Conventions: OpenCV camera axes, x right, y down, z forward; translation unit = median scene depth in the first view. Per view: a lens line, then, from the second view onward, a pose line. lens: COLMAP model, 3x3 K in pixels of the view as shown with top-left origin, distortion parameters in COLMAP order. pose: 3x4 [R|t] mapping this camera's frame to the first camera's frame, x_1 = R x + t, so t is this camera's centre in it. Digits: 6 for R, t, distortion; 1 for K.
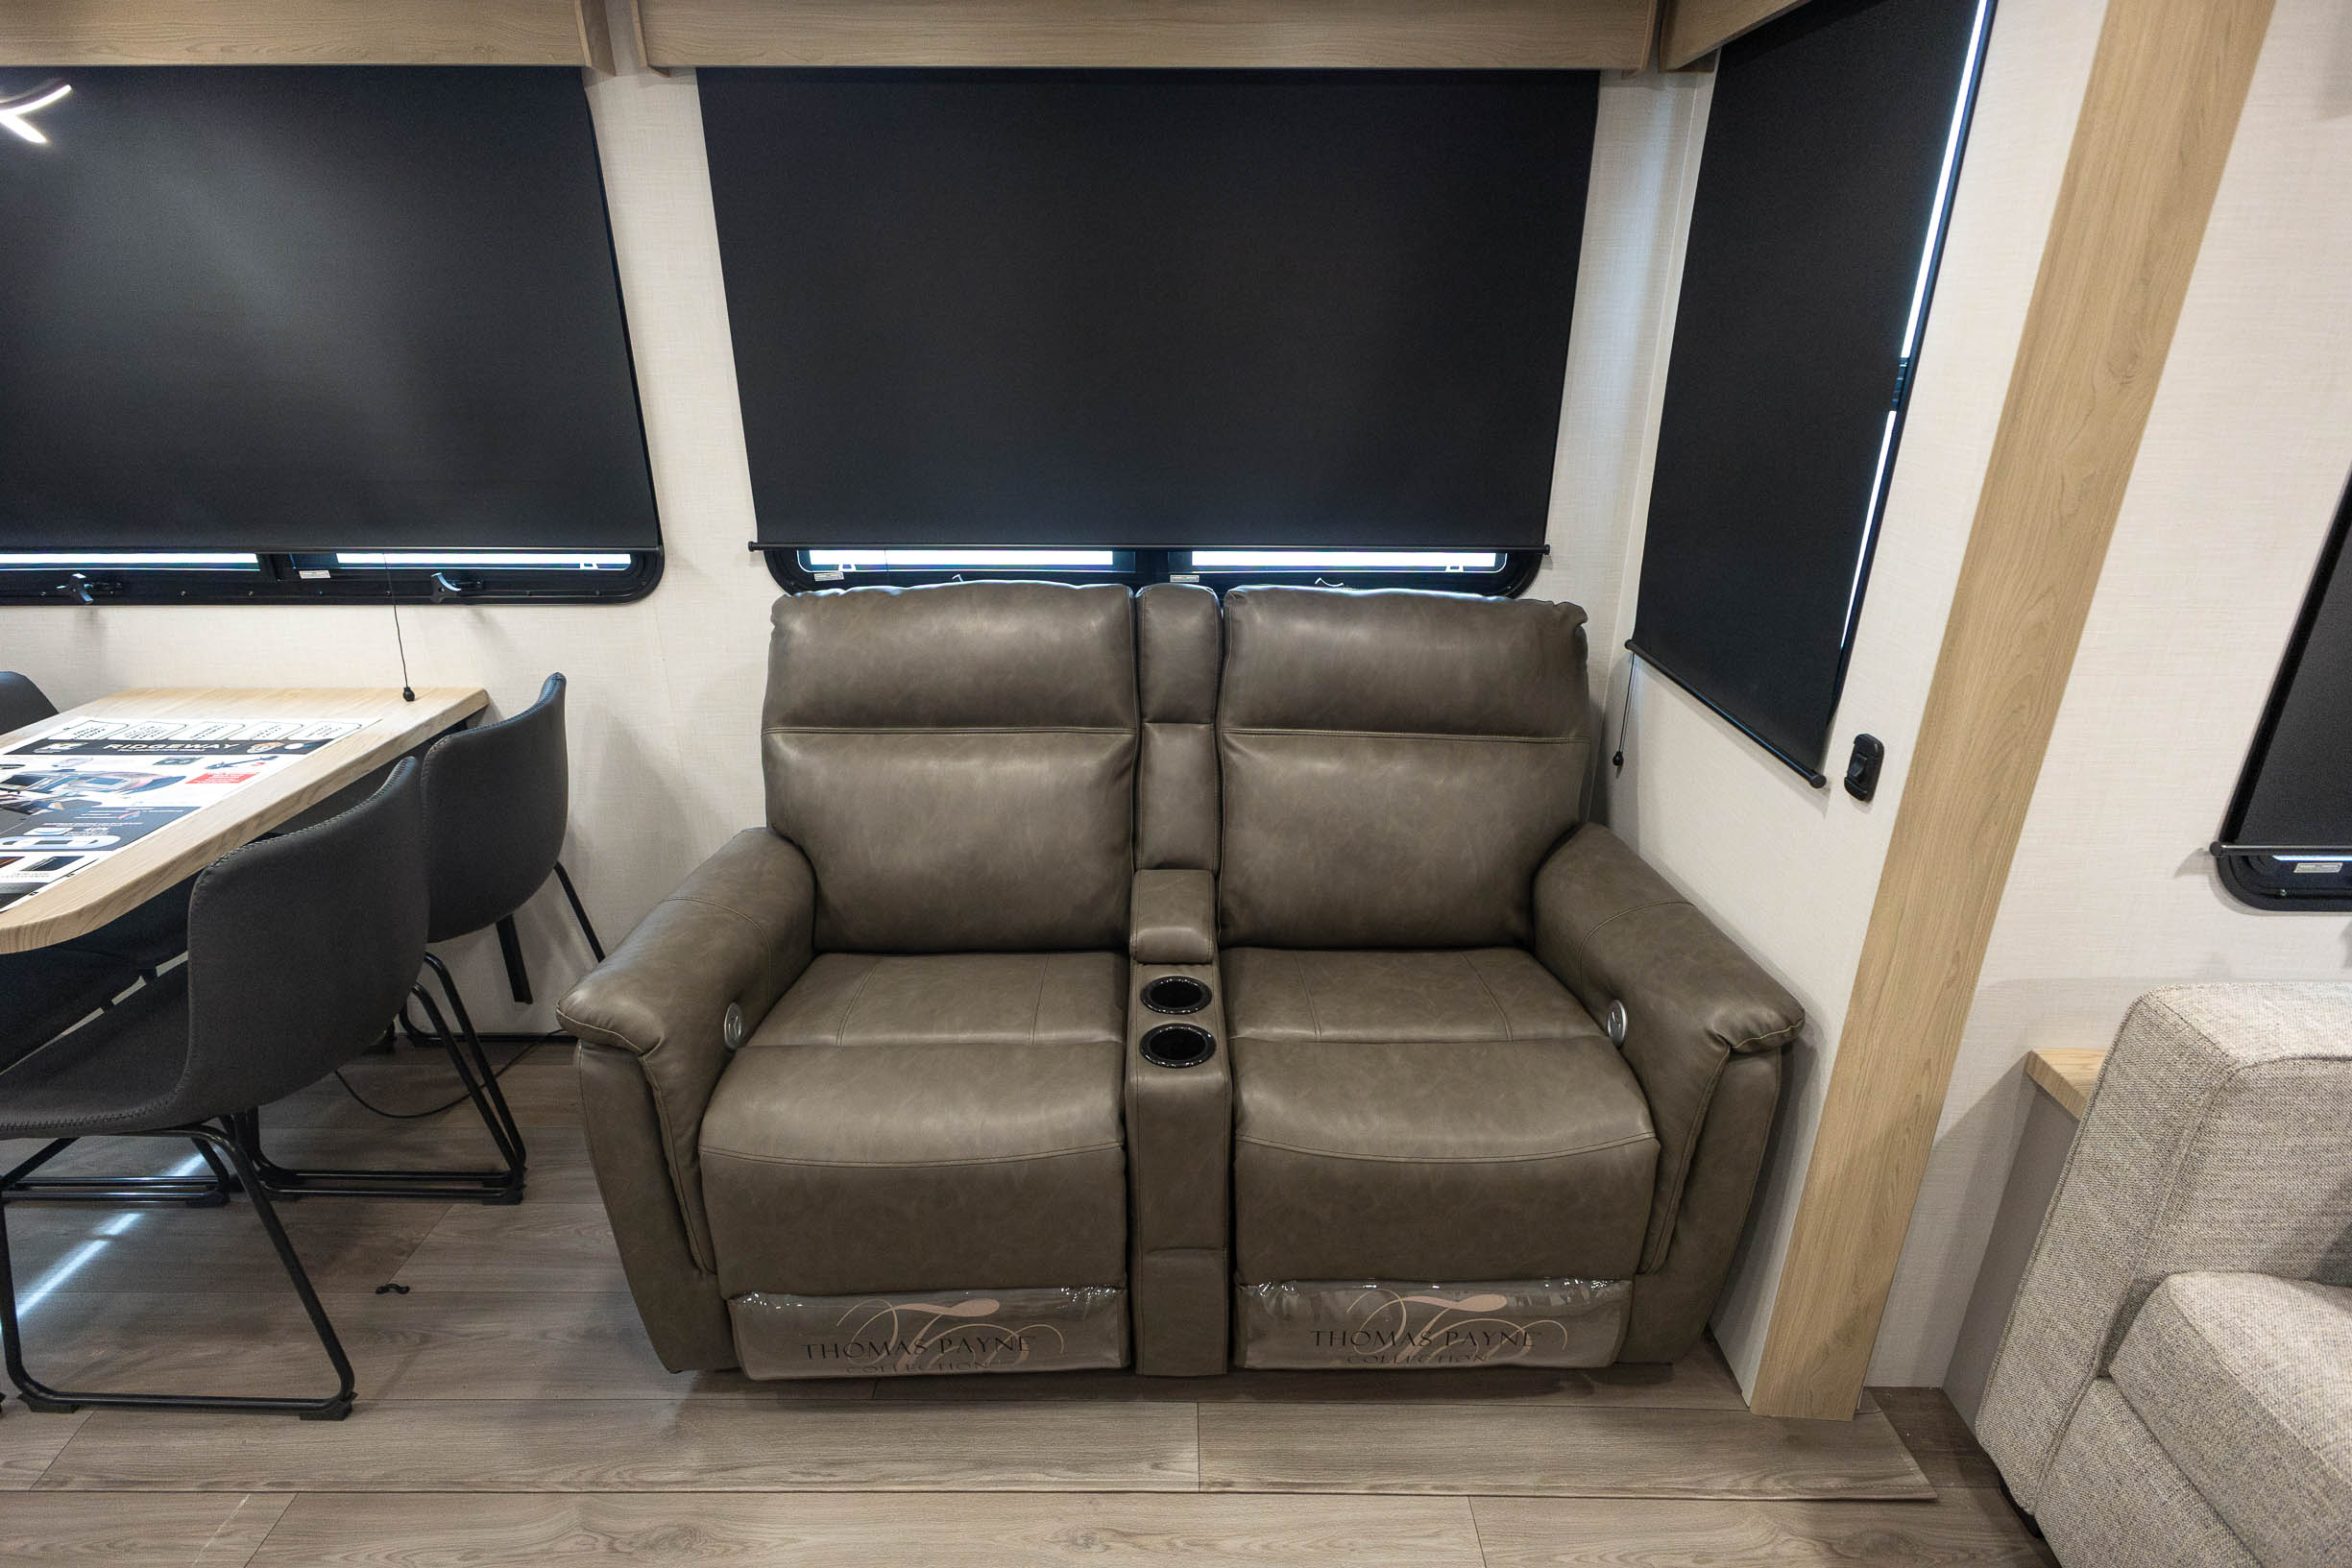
lens RADIAL K [[1173.1, 0, 1164.7], [0, 1173.1, 781.6], [0, 0, 1]] dist [0.026783, -0.015482]
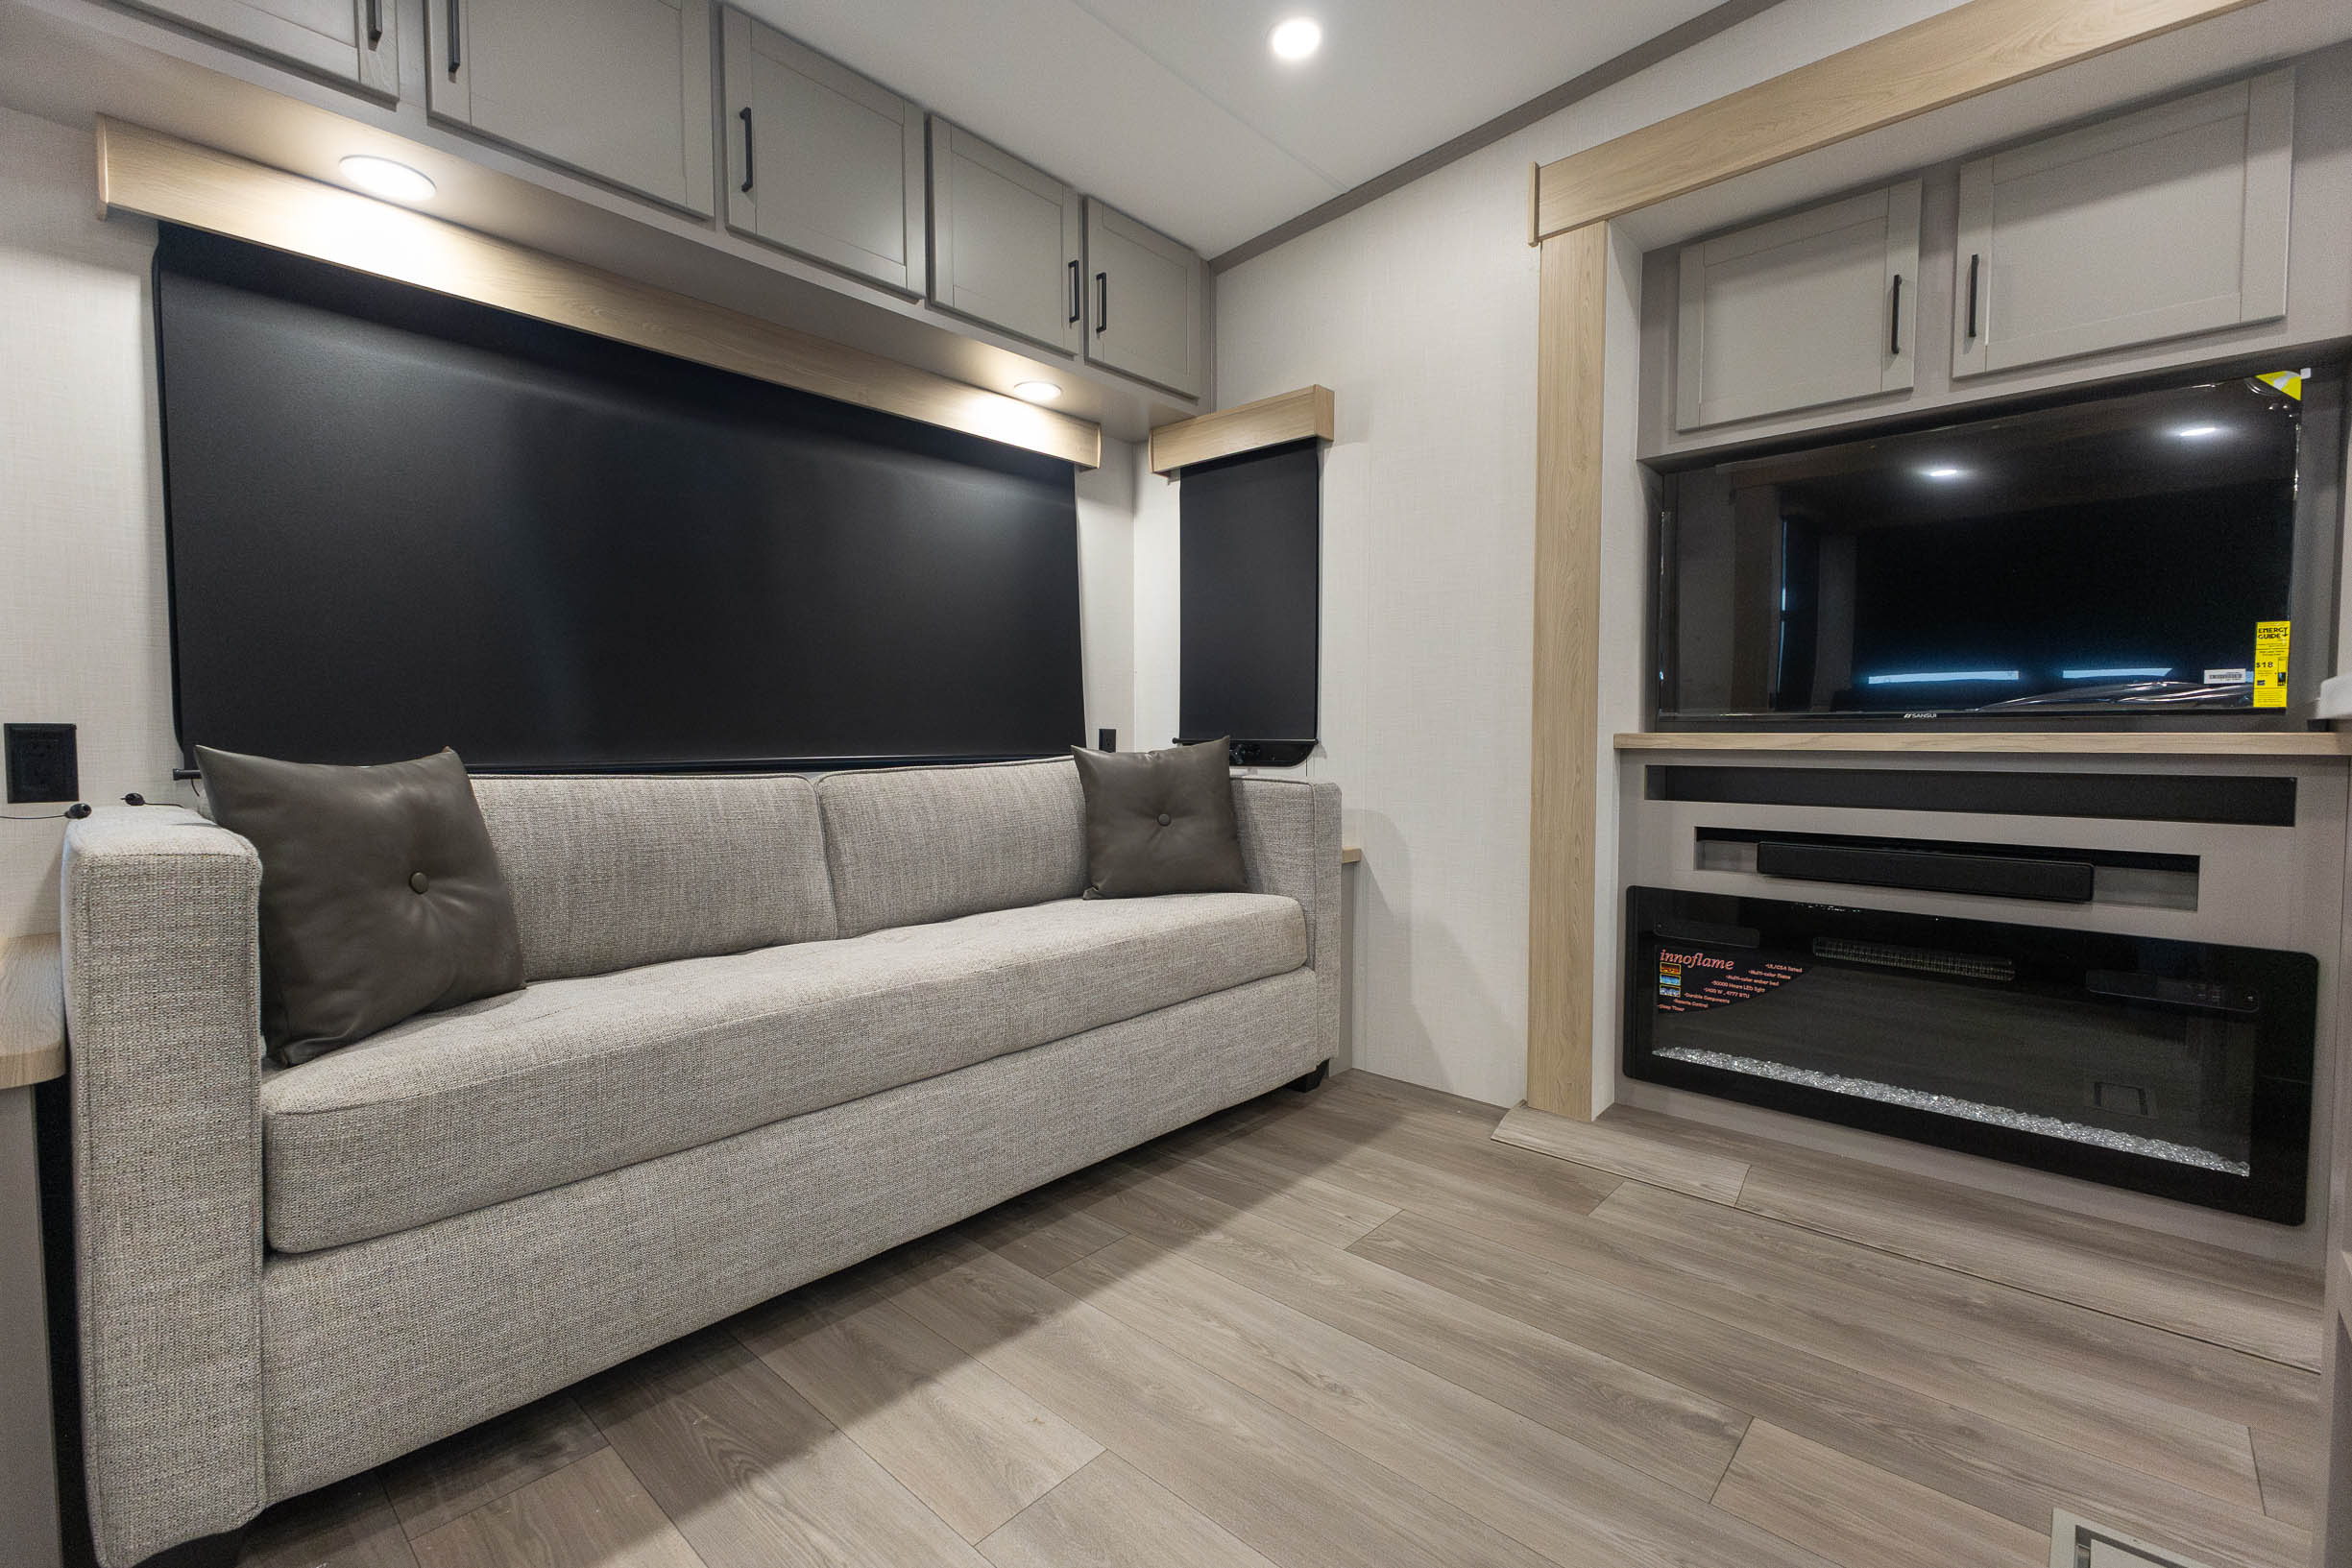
lens RADIAL K [[1017.9, 0, 1182.0], [0, 1017.9, 789.4], [0, 0, 1]] dist [0.005892, -0.000106]
pose [[-0.745256, -0.031131, 0.666051, -0.202671], [0.254022, 0.910324, 0.326778, 0.072244], [-0.616495, 0.412725, -0.670516, 0.779684]]
